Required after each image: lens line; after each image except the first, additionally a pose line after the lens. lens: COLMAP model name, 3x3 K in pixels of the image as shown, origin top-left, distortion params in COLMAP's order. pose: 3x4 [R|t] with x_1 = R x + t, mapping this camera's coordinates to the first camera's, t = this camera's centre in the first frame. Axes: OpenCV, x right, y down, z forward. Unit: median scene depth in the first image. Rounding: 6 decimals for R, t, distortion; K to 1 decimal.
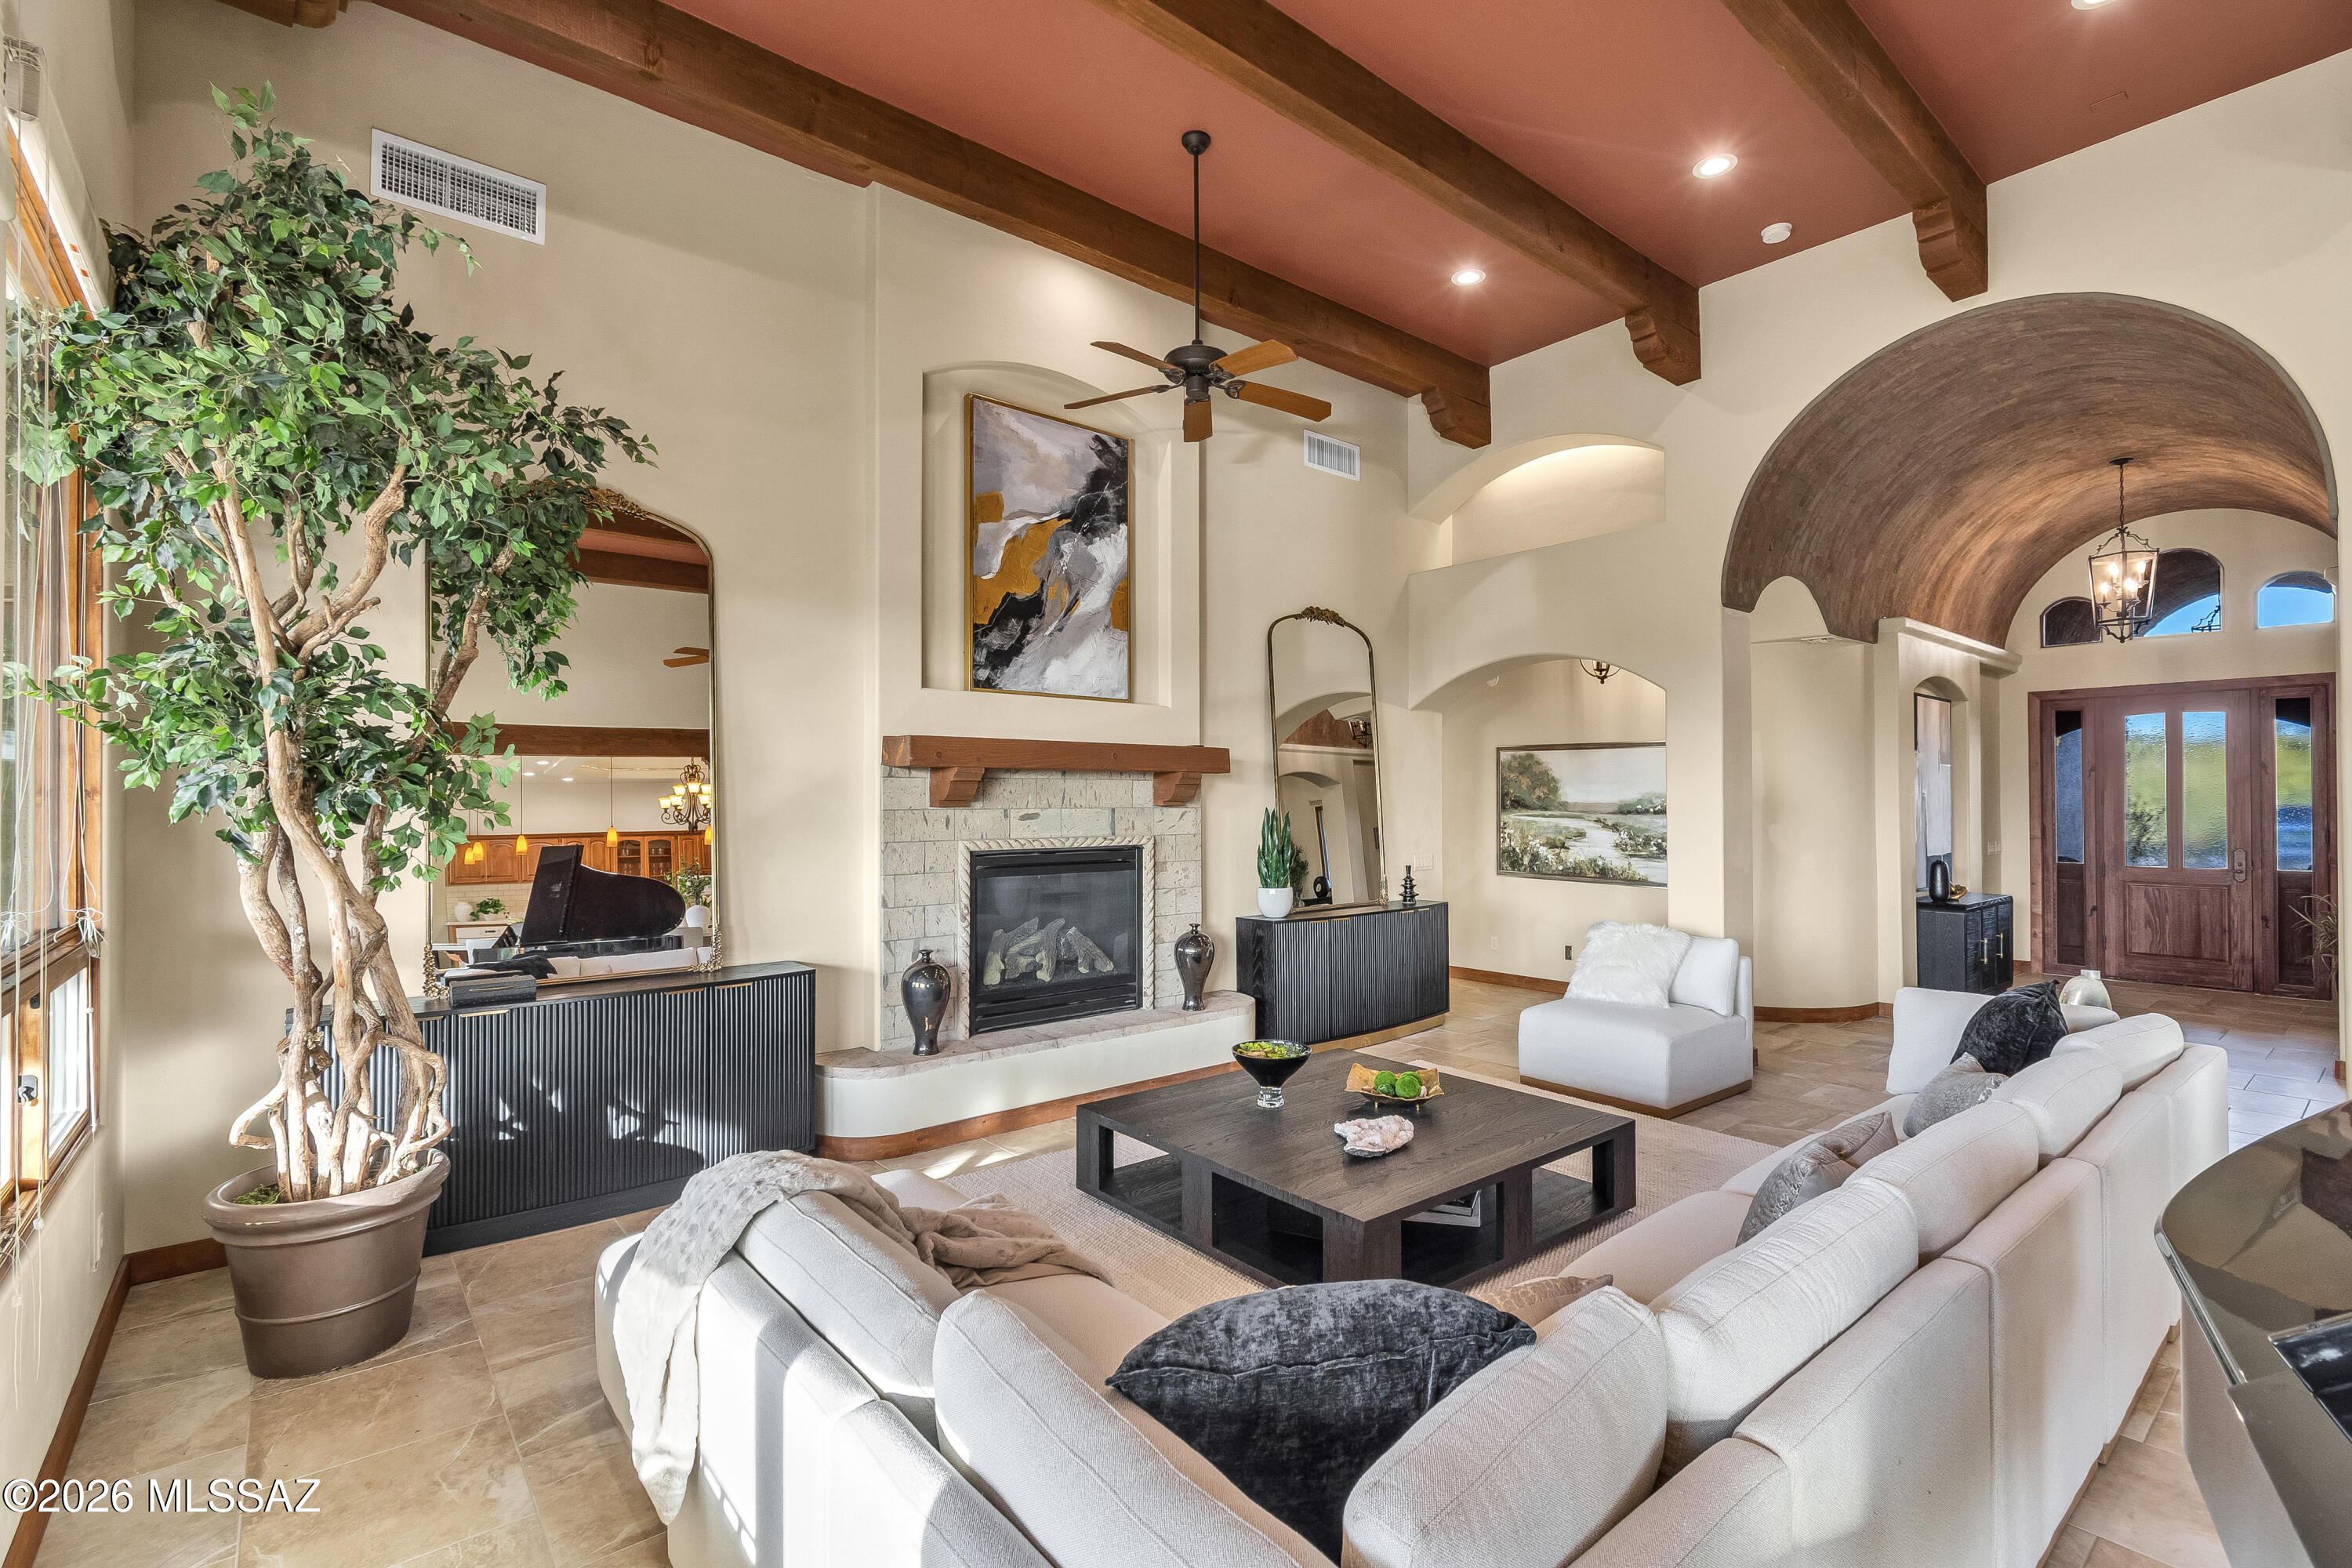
lens RADIAL K [[1066.8, 0, 1205.9], [0, 1066.8, 787.7], [0, 0, 1]] dist [0.006552, -0.000824]
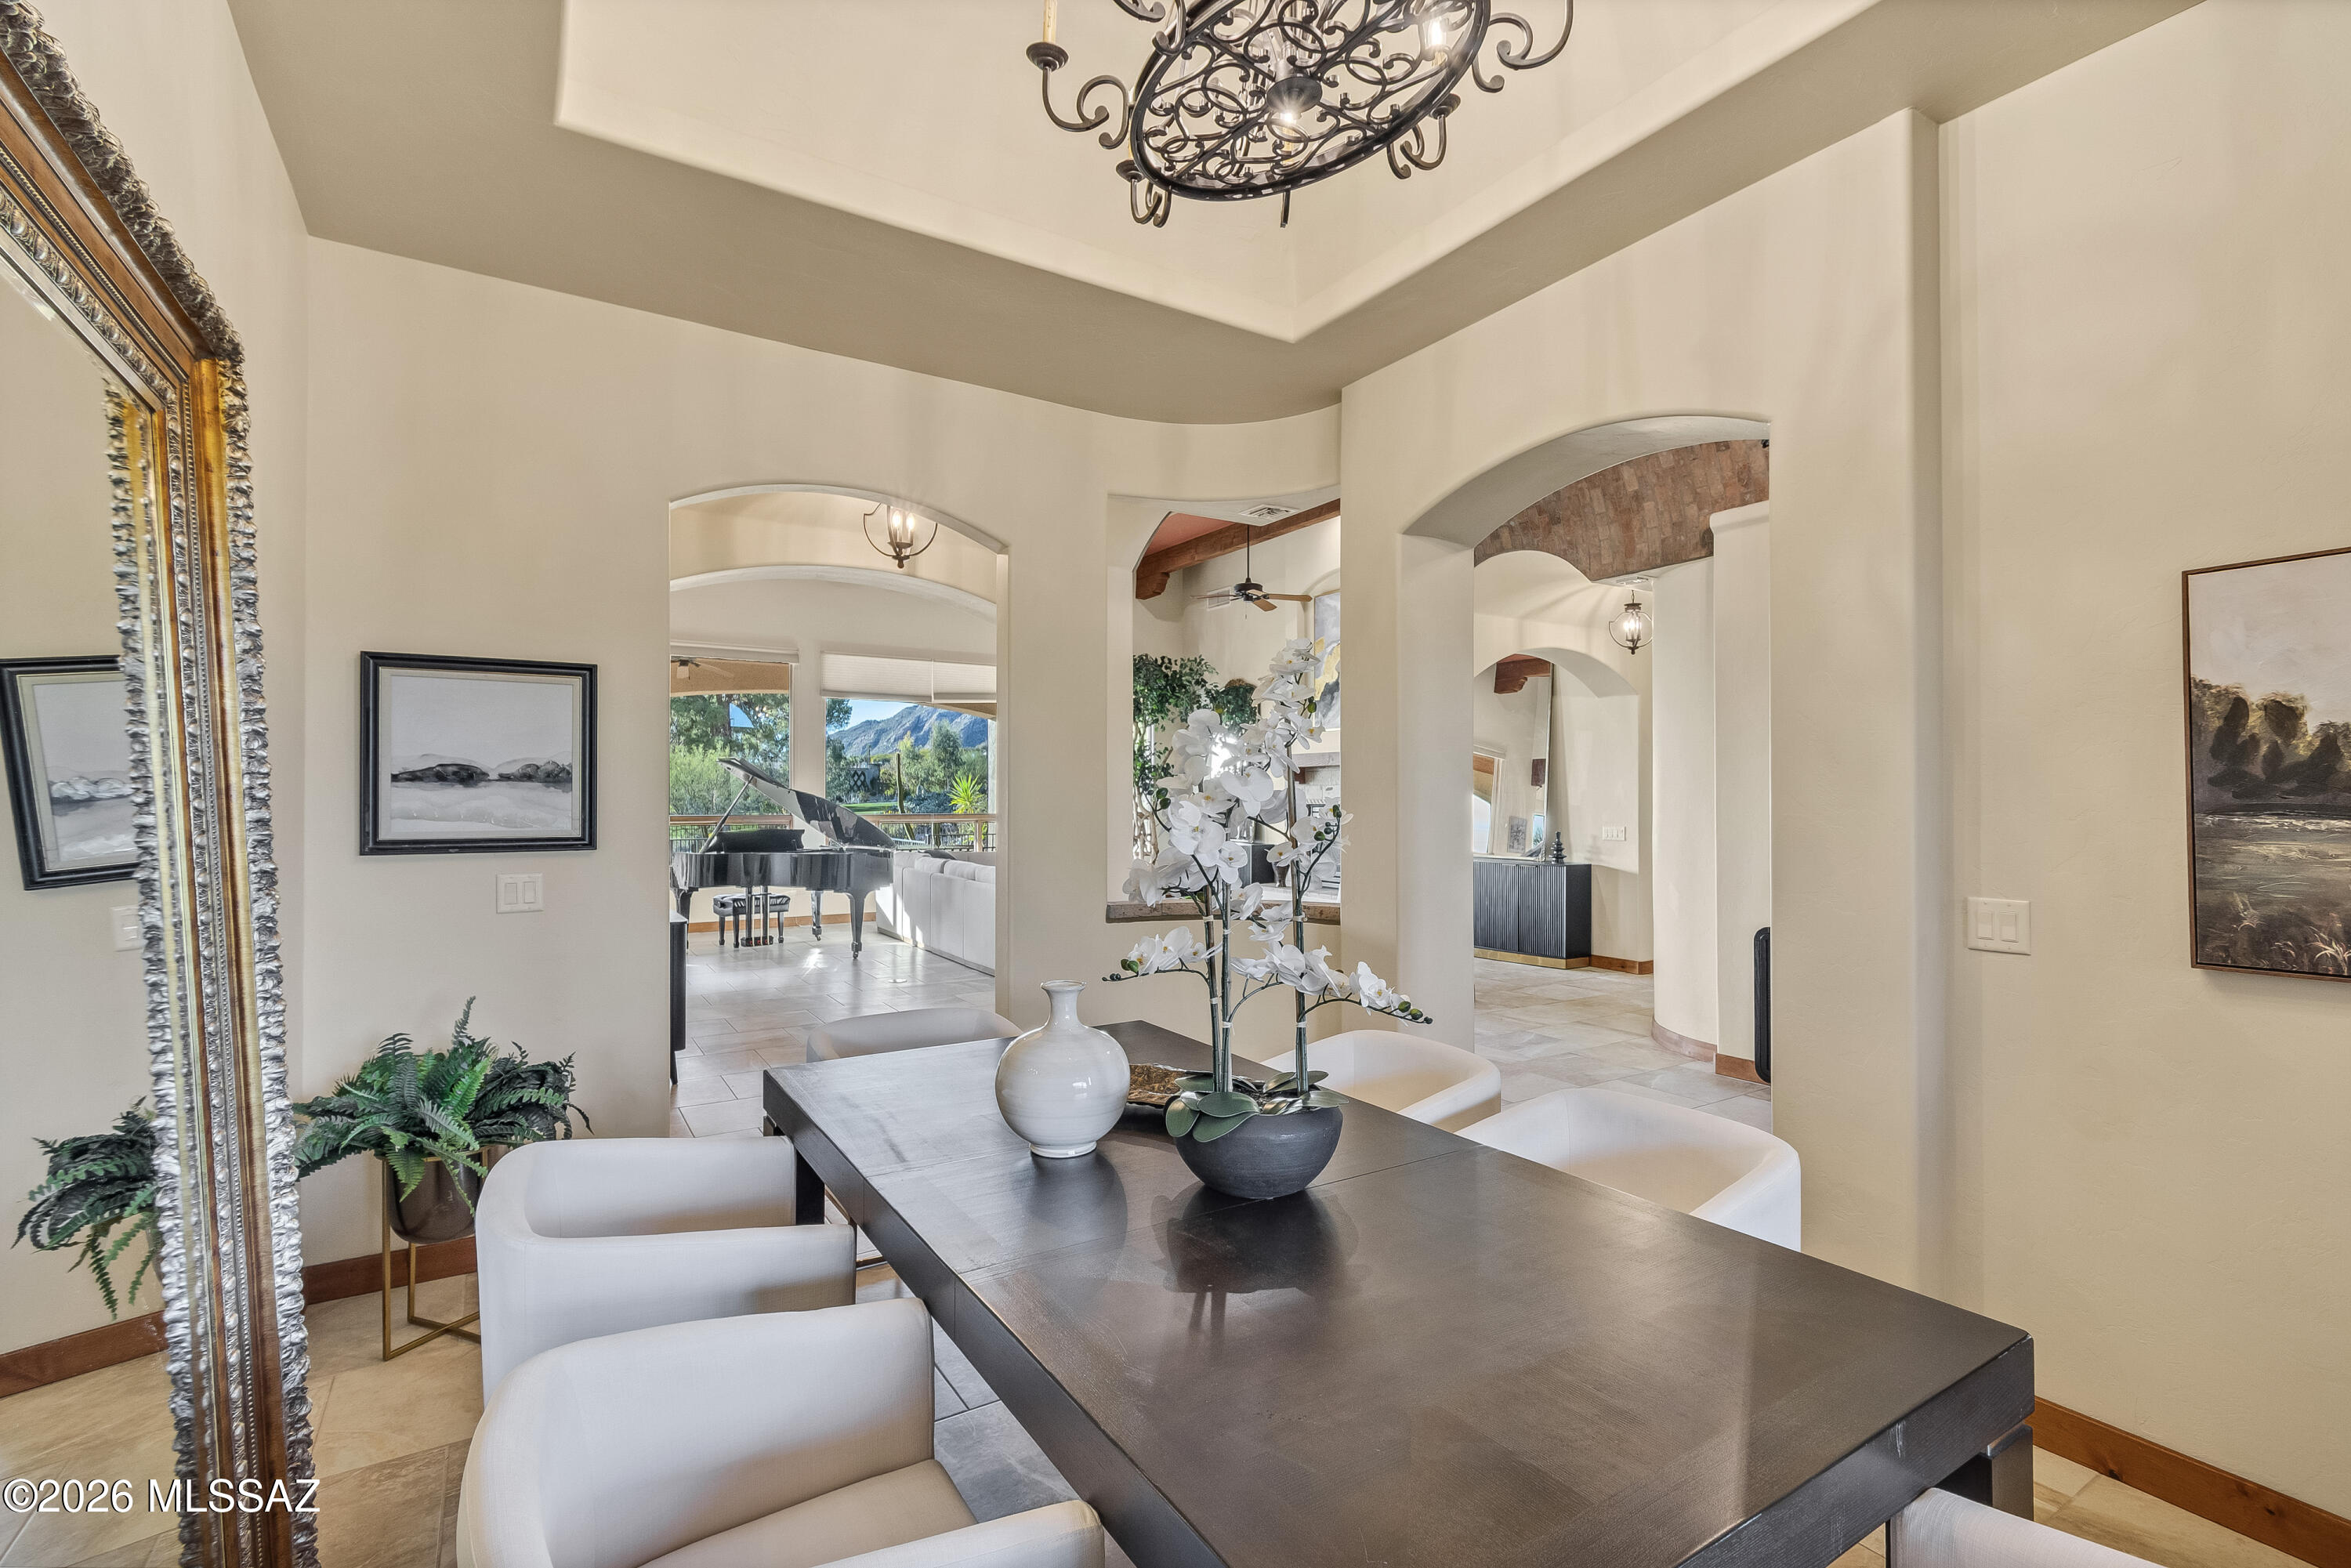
lens RADIAL K [[1066.3, 0, 1205.4], [0, 1066.3, 787.7], [0, 0, 1]] dist [0.006552, -0.000824]
pose [[-0.128125, -0.010402, -0.991703, 1.847382], [0.006726, 0.999913, -0.011357, 0.043858], [0.991735, -0.008126, -0.128044, 0.988680]]
